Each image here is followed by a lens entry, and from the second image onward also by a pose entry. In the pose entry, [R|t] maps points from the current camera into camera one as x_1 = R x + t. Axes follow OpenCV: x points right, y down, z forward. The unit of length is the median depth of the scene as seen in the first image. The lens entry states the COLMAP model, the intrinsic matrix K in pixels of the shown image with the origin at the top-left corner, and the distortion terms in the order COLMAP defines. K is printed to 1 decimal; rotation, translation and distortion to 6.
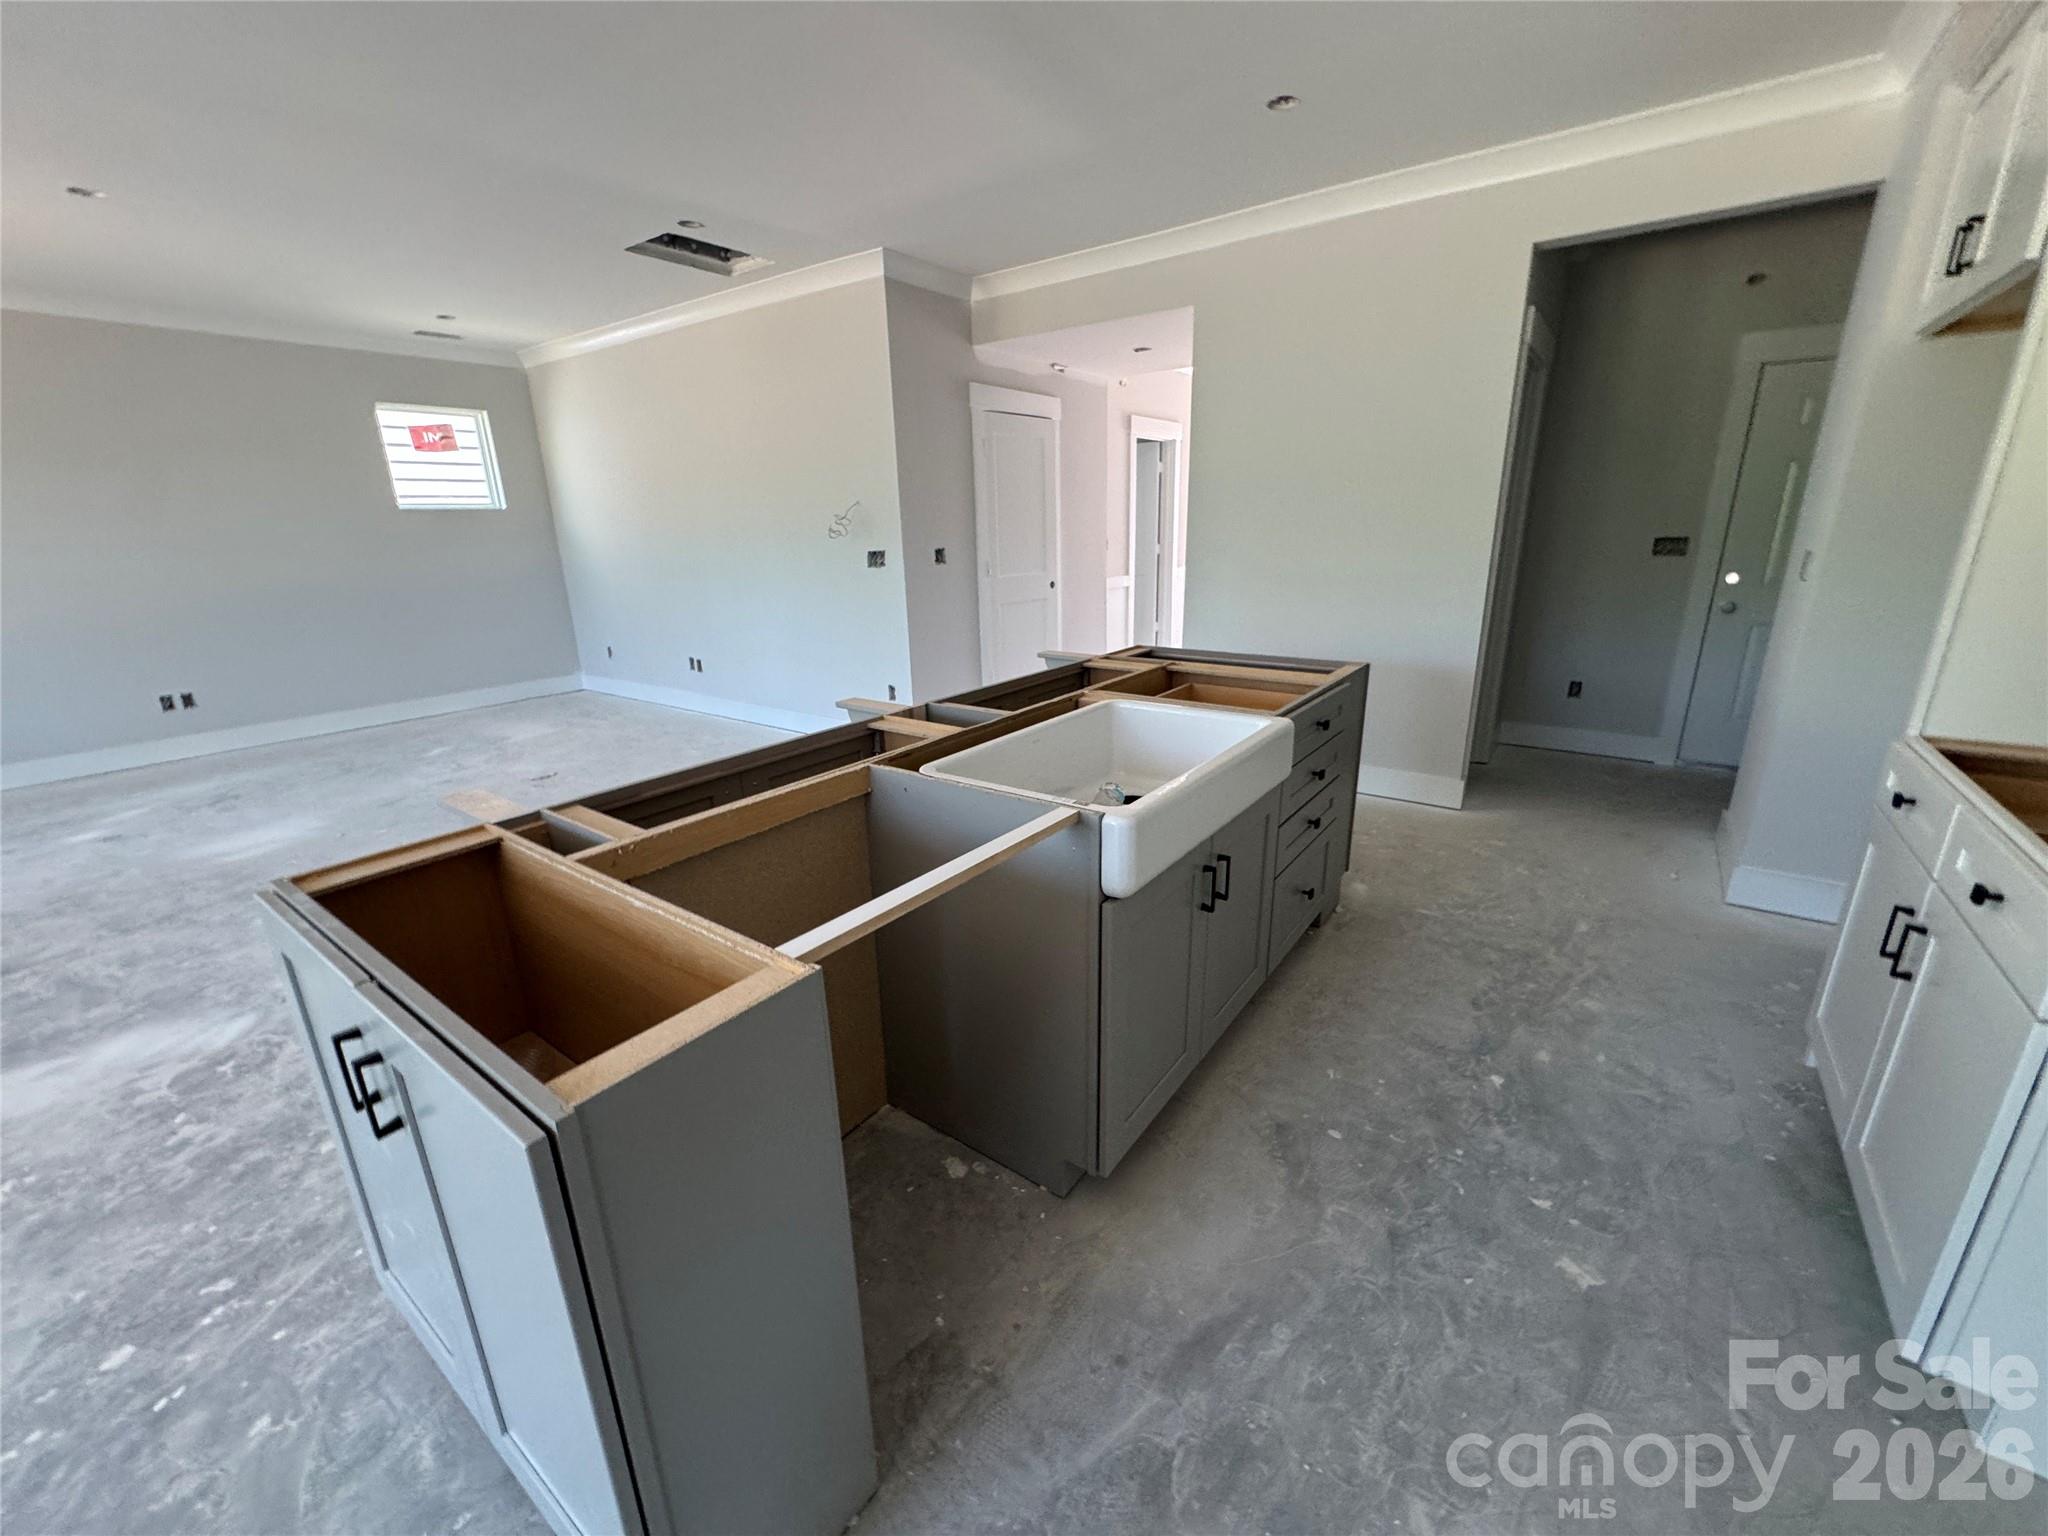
lens RADIAL K [[819.4, 0, 1022.4], [0, 819.4, 763.2], [0, 0, 1]] dist [-0.001869, 0.000291]
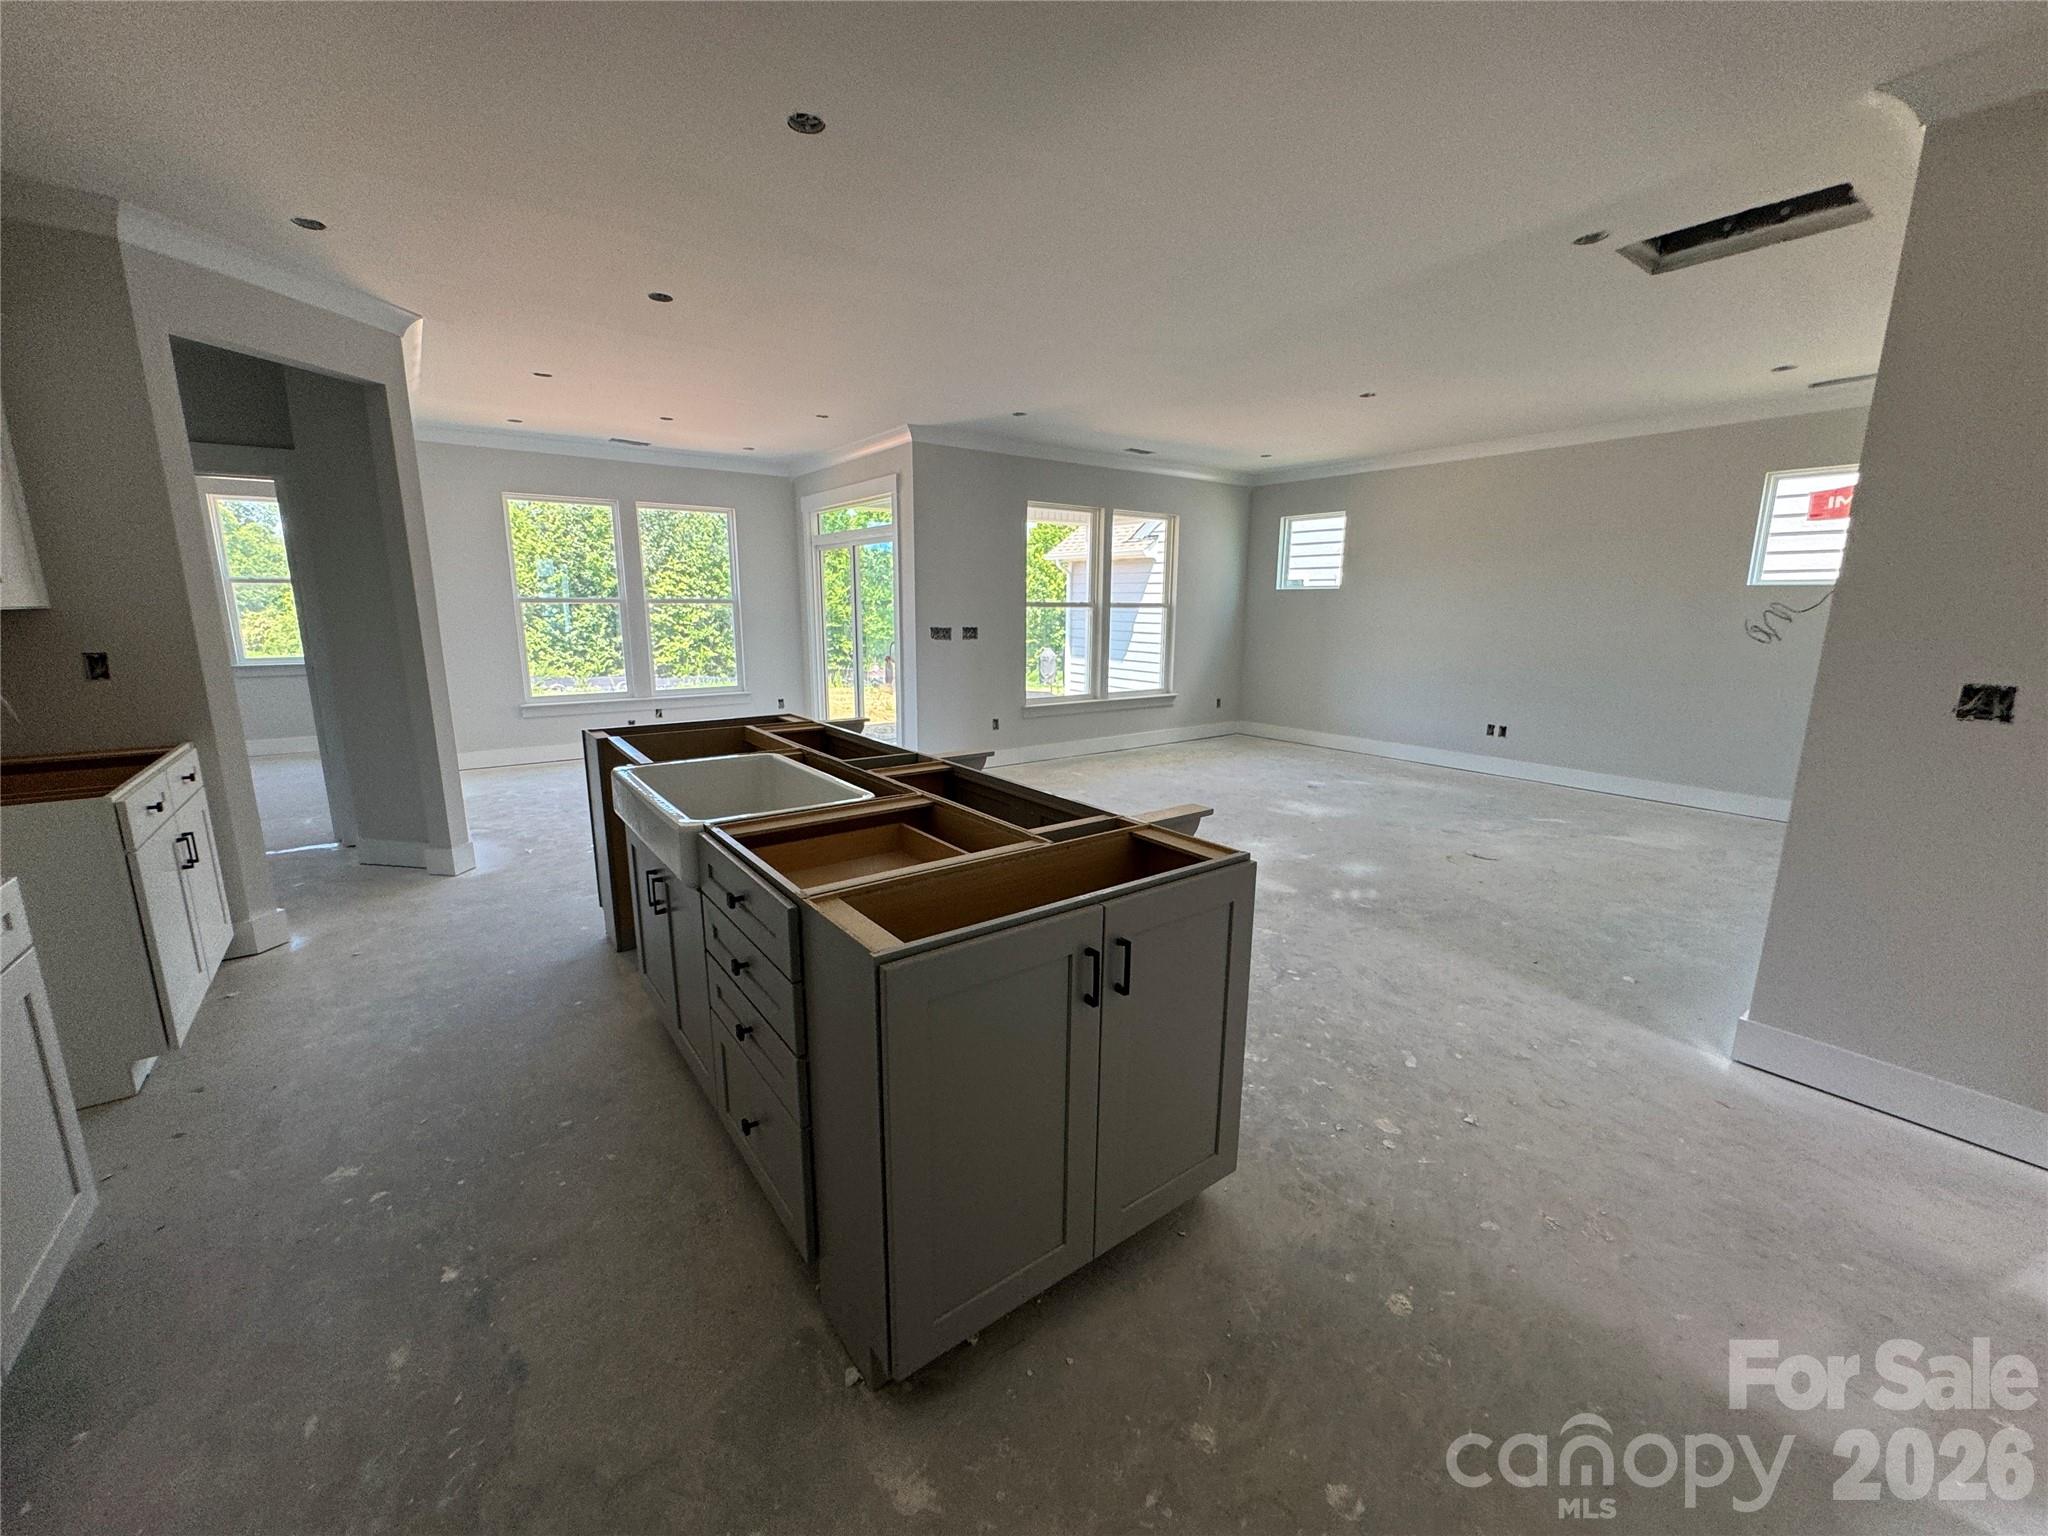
lens RADIAL K [[819.5, 0, 1016.8], [0, 819.5, 766.4], [0, 0, 1]] dist [-0.002413, -0.000019]
pose [[-0.295203, 0.210075, -0.932053, 1.031772], [-0.277772, 0.914520, 0.294101, -0.474070], [0.914165, 0.345718, -0.211616, 1.457156]]
